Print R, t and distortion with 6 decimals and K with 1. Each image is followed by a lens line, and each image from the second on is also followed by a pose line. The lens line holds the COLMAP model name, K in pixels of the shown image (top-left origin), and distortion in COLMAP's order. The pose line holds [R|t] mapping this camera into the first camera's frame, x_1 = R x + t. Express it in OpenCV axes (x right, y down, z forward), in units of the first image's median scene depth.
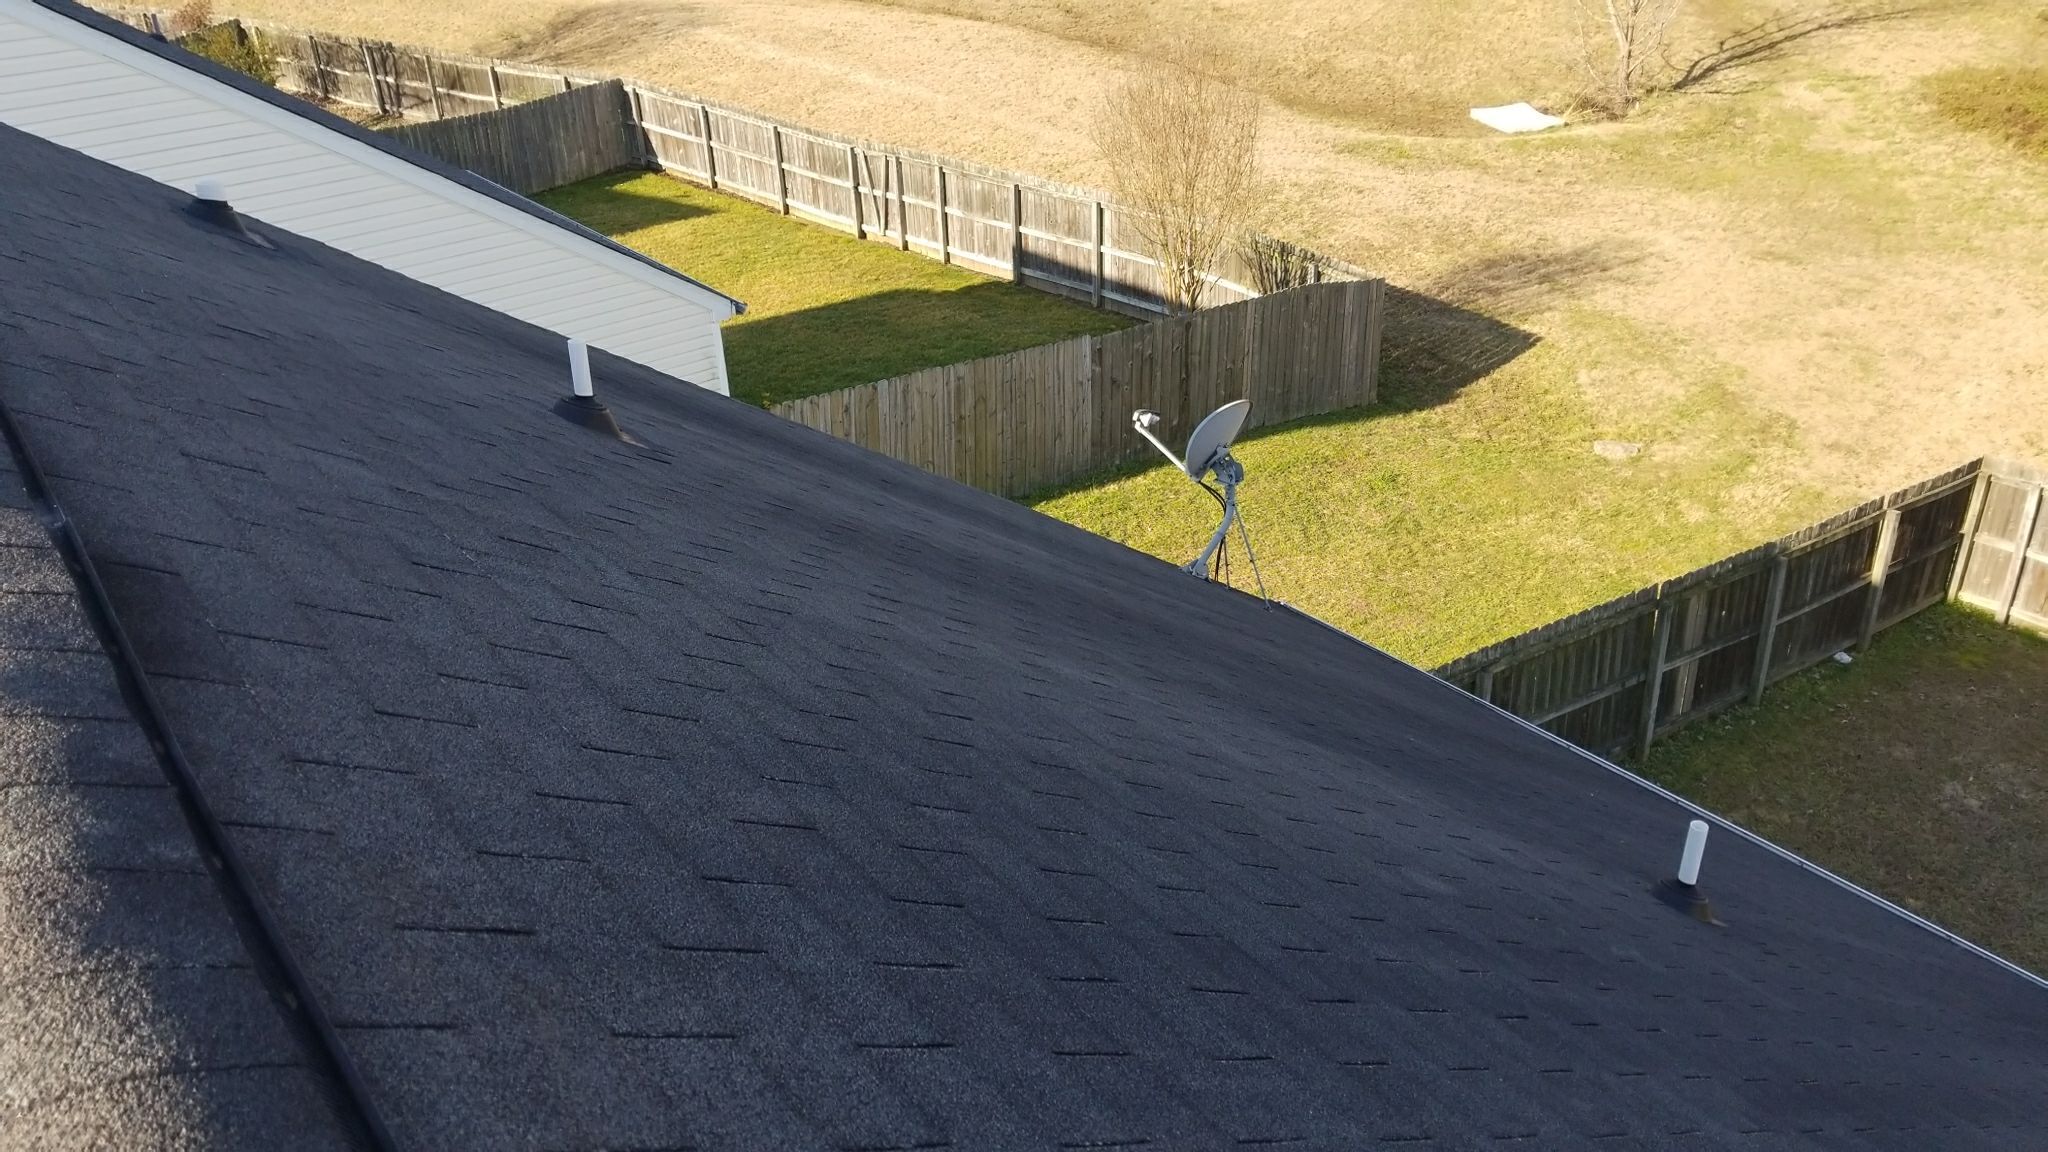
lens RADIAL K [[1621.4, 0, 1021.0], [0, 1621.4, 617.8], [0, 0, 1]] dist [-0.001154, -0.010313]
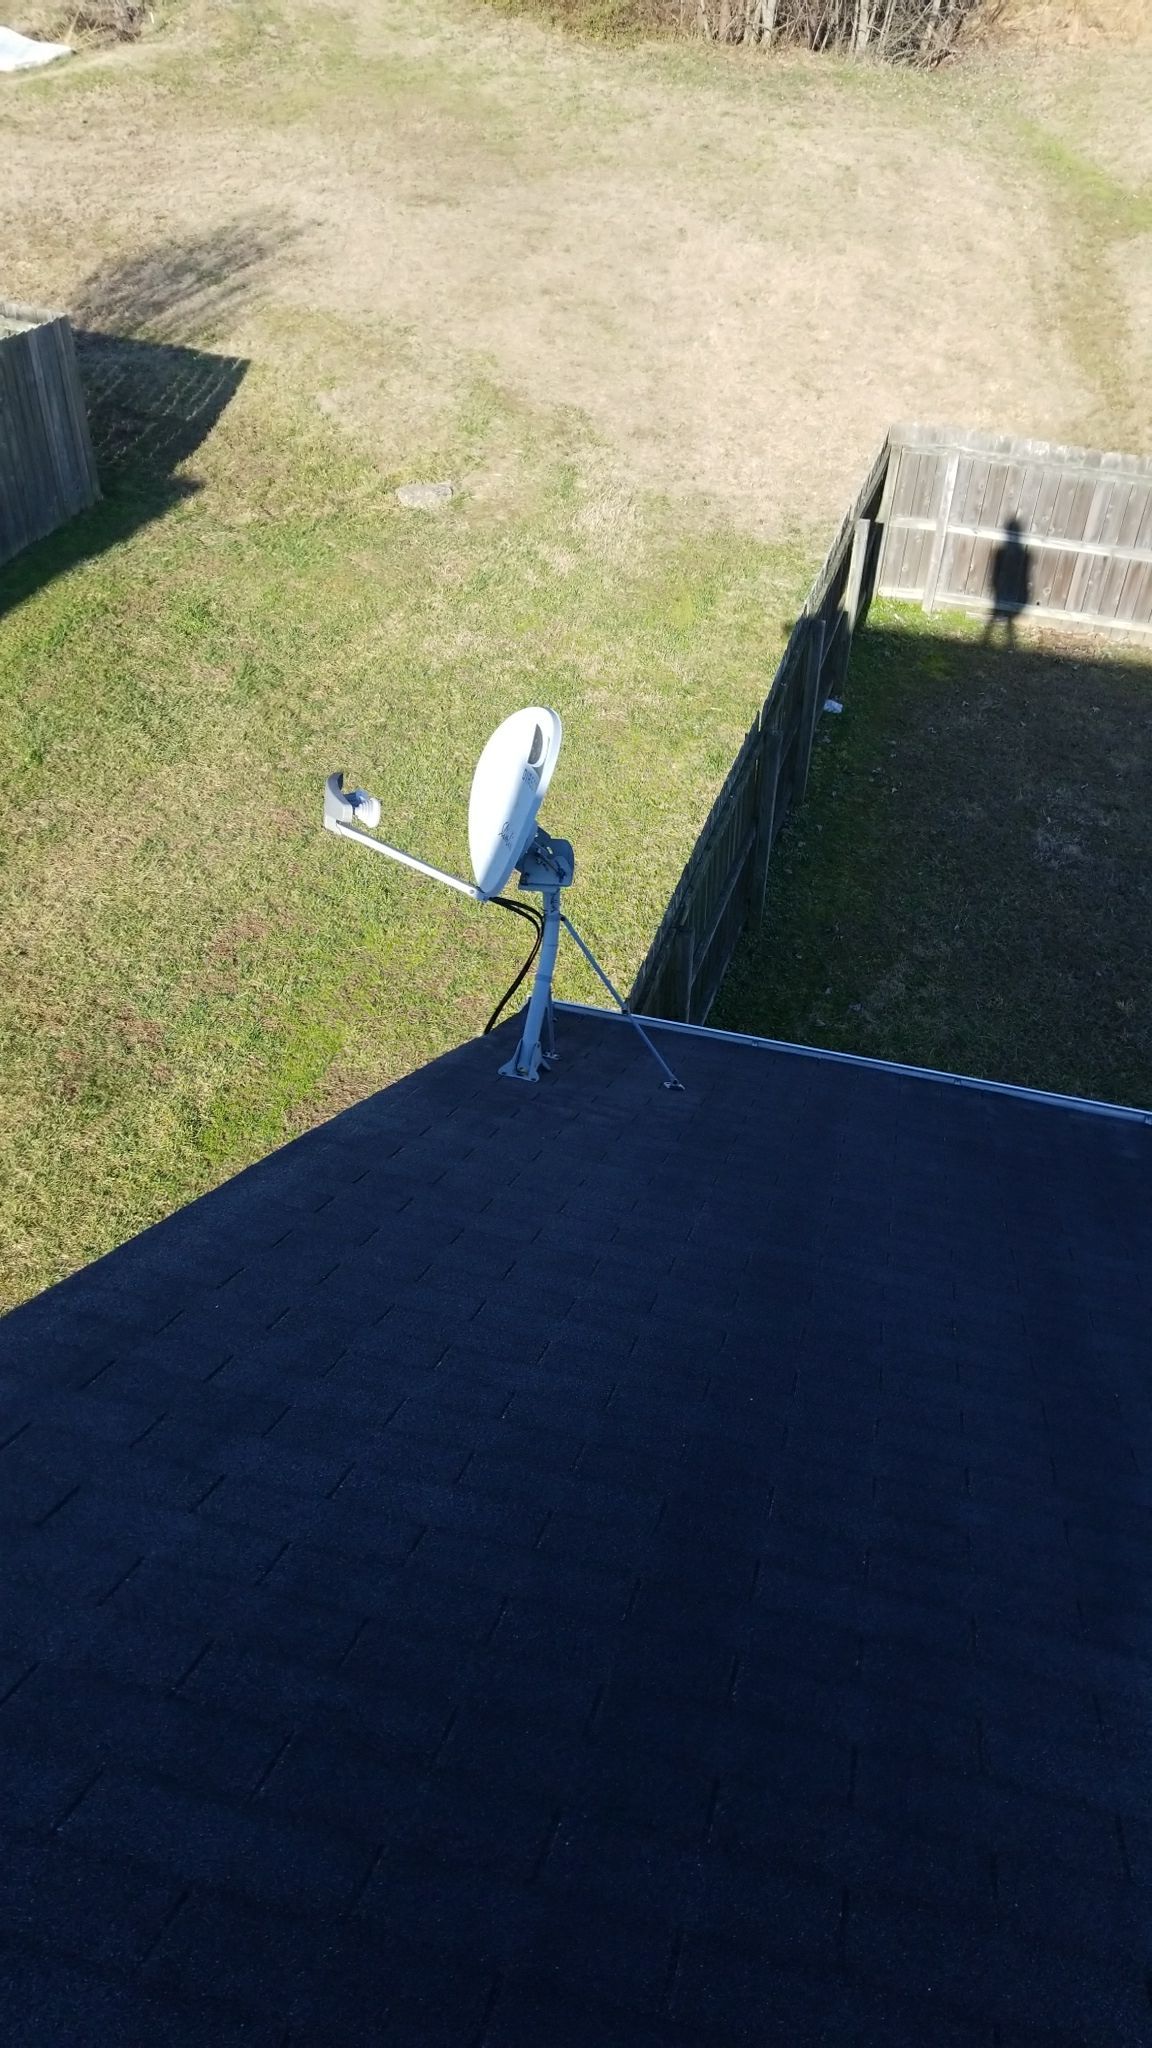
lens RADIAL K [[1597.7, 0, 538.5], [0, 1597.7, 1018.9], [0, 0, 1]] dist [0.002318, -0.006474]
pose [[0.787353, -0.384713, 0.481737, -0.059252], [0.255736, 0.914815, 0.312591, -0.094780], [-0.560958, -0.122922, 0.818667, 0.286567]]
